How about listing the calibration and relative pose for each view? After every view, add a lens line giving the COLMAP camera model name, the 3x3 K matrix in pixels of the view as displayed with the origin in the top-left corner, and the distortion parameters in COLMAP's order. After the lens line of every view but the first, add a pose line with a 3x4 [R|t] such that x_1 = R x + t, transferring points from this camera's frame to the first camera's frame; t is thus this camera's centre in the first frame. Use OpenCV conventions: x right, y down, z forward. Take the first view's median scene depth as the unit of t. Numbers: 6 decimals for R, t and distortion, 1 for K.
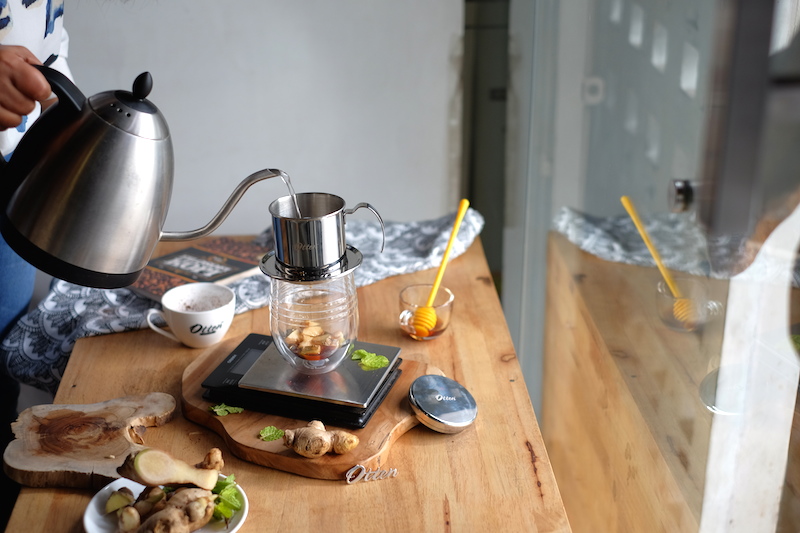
lens RADIAL K [[1281.5, 0, 400.0], [0, 1281.5, 266.5], [0, 0, 1]] dist [-0.046509, -0.135092]
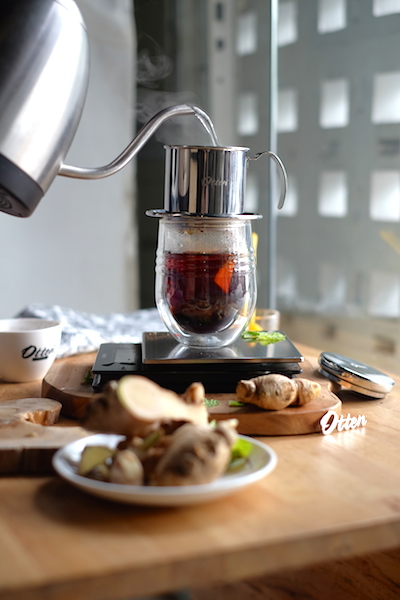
lens RADIAL K [[961.1, 0, 200.0], [0, 961.1, 300.0], [0, 0, 1]] dist [-0.046509, -0.135092]
pose [[0.927041, -0.047611, 0.371926, -0.329962], [0.152489, 0.954047, -0.257955, 0.225766], [-0.342553, 0.295850, 0.891701, 0.426072]]
